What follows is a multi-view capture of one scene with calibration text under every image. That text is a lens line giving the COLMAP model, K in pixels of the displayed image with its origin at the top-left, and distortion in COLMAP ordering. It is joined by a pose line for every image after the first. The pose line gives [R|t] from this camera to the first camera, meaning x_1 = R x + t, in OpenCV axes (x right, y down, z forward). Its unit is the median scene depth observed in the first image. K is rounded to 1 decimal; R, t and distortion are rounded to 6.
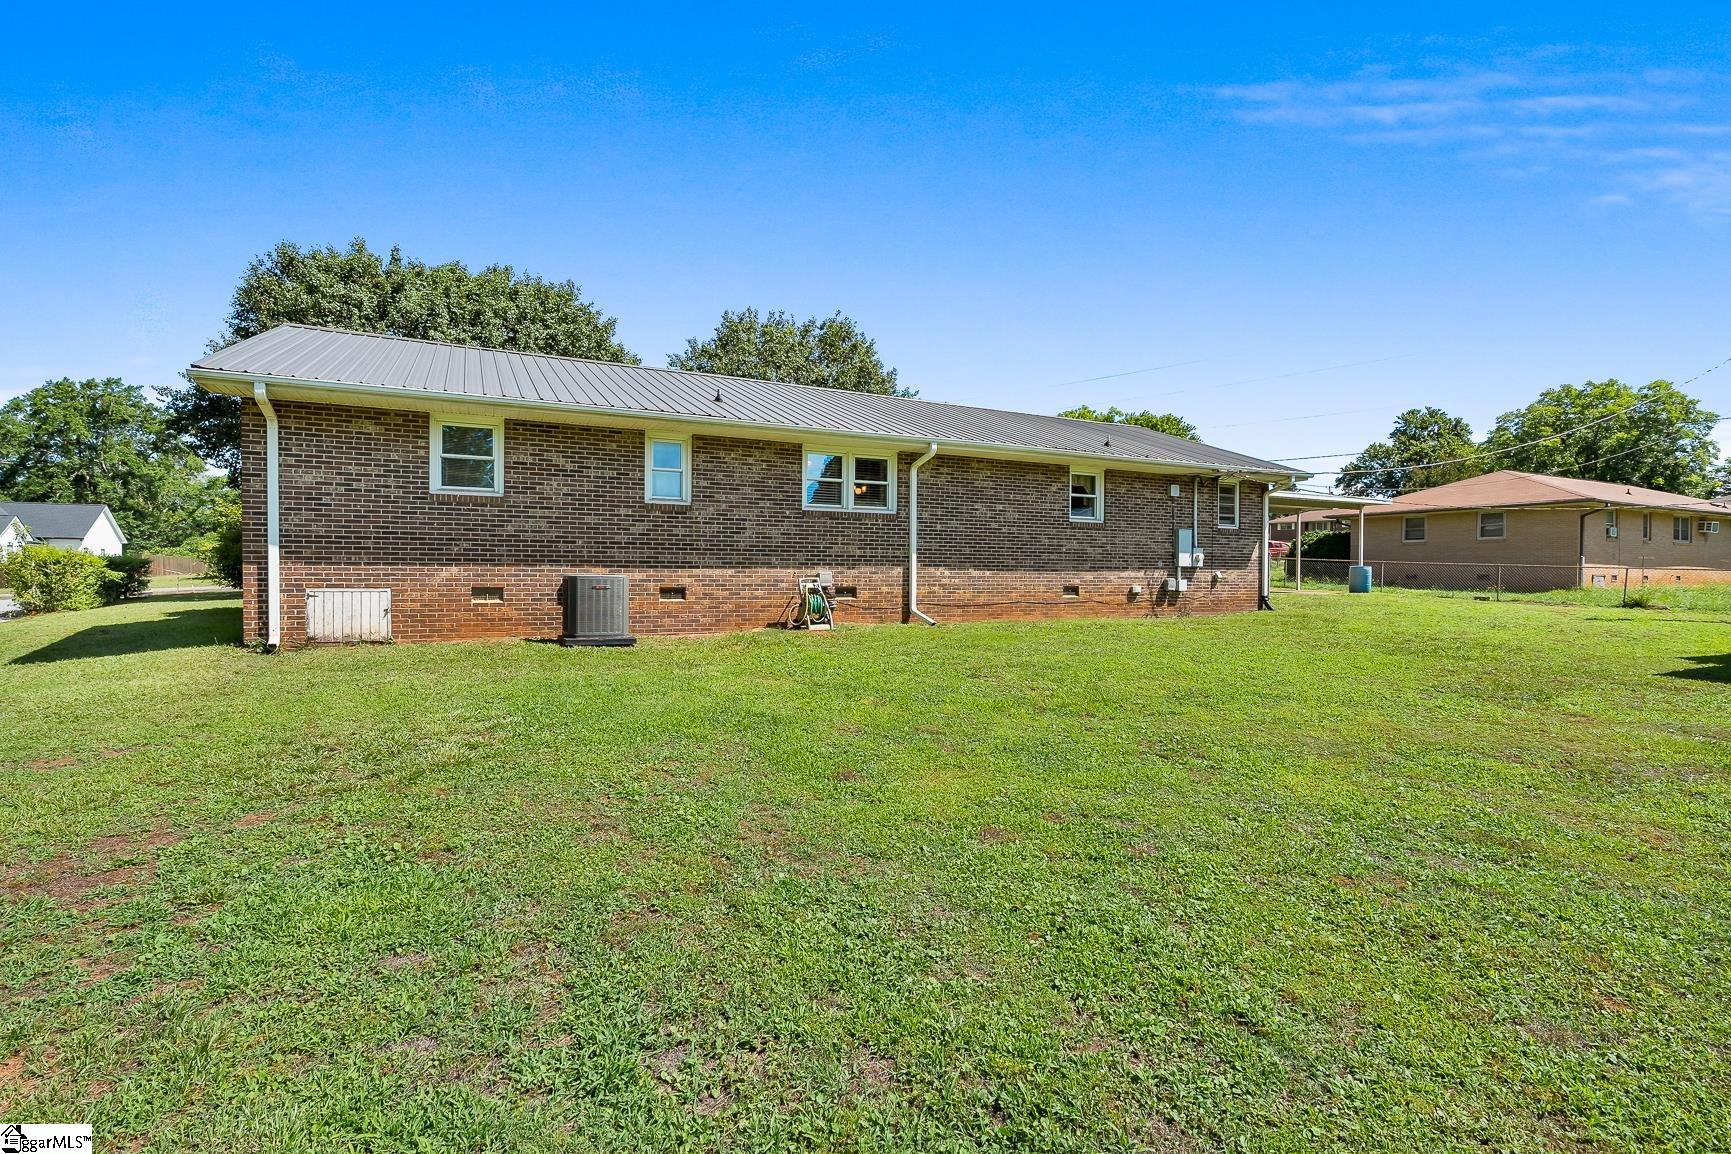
lens RADIAL K [[775.4, 0, 863.1], [0, 775.4, 580.4], [0, 0, 1]] dist [-0.017827, -0.000919]
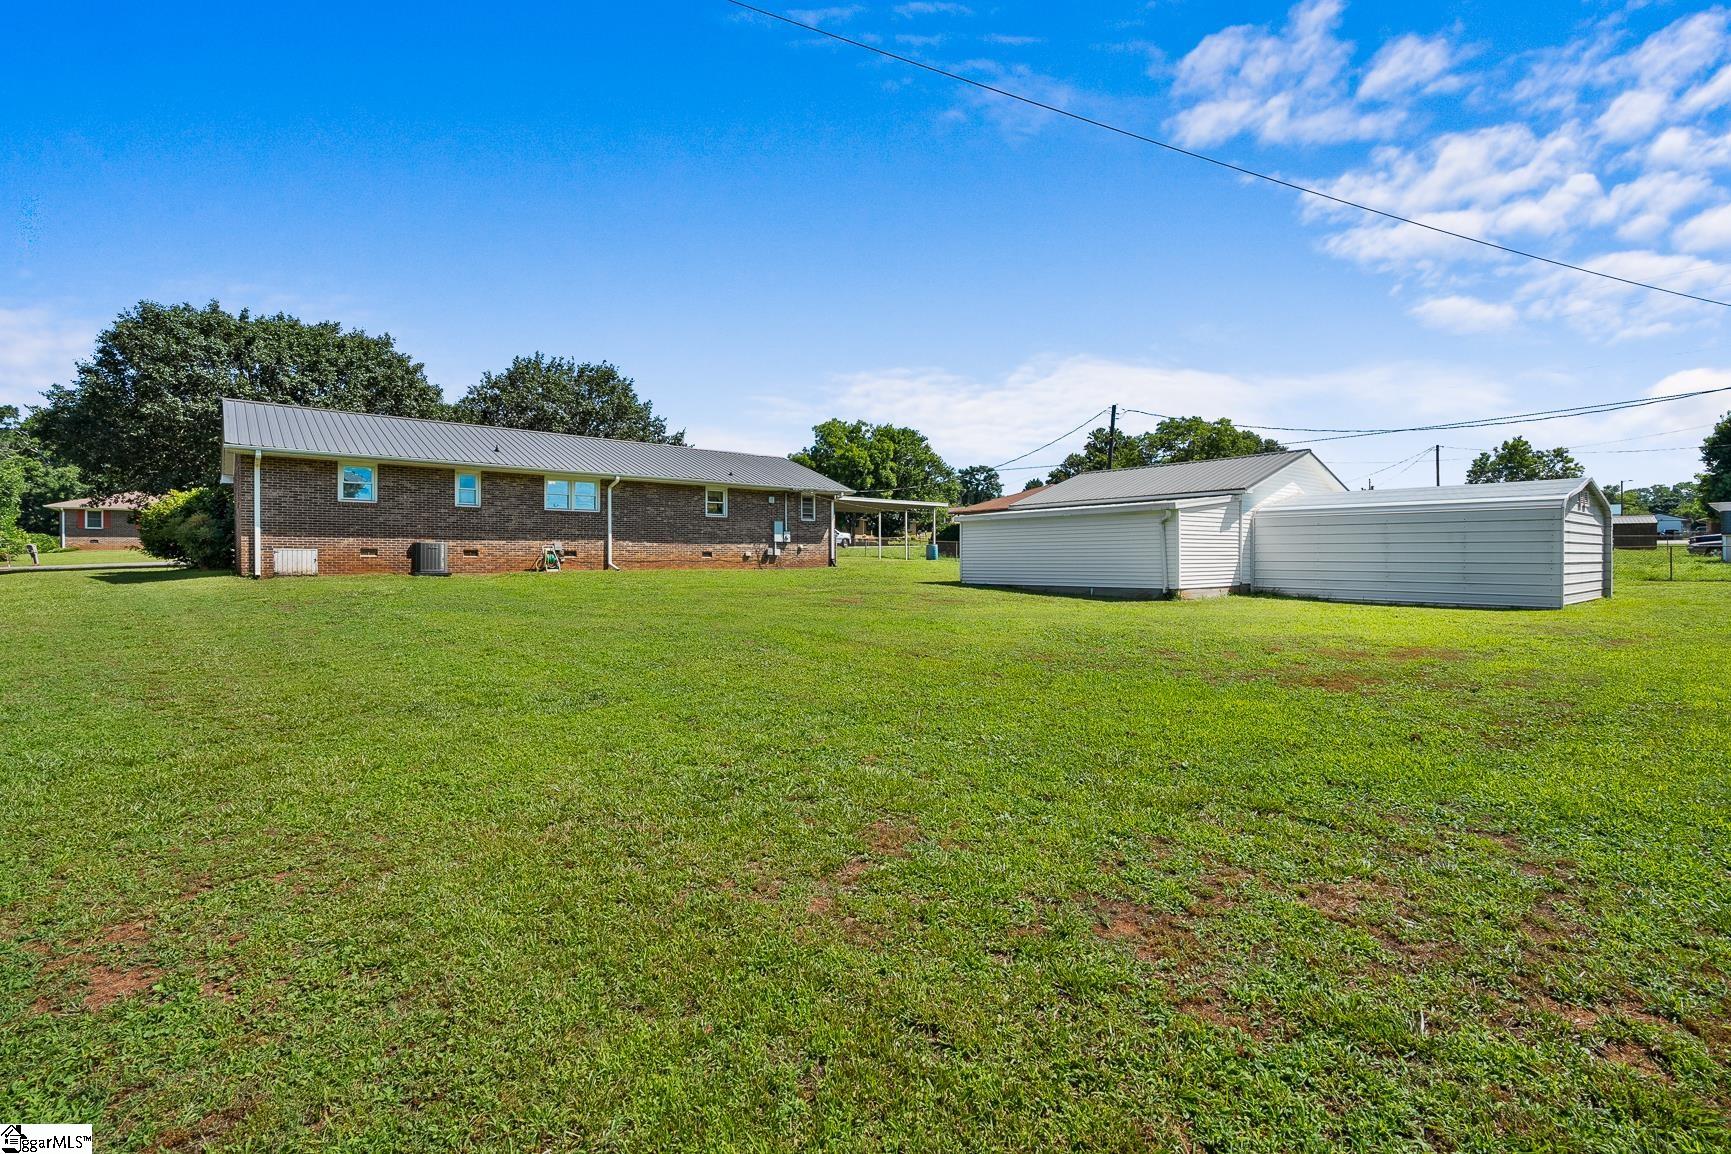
lens RADIAL K [[775.4, 0, 874.8], [0, 775.4, 558.4], [0, 0, 1]] dist [-0.017827, -0.000919]
pose [[0.969936, -0.005717, 0.243293, 0.219246], [0.009529, 0.999850, -0.014493, 0.056065], [-0.243174, 0.016375, 0.969845, -0.924017]]
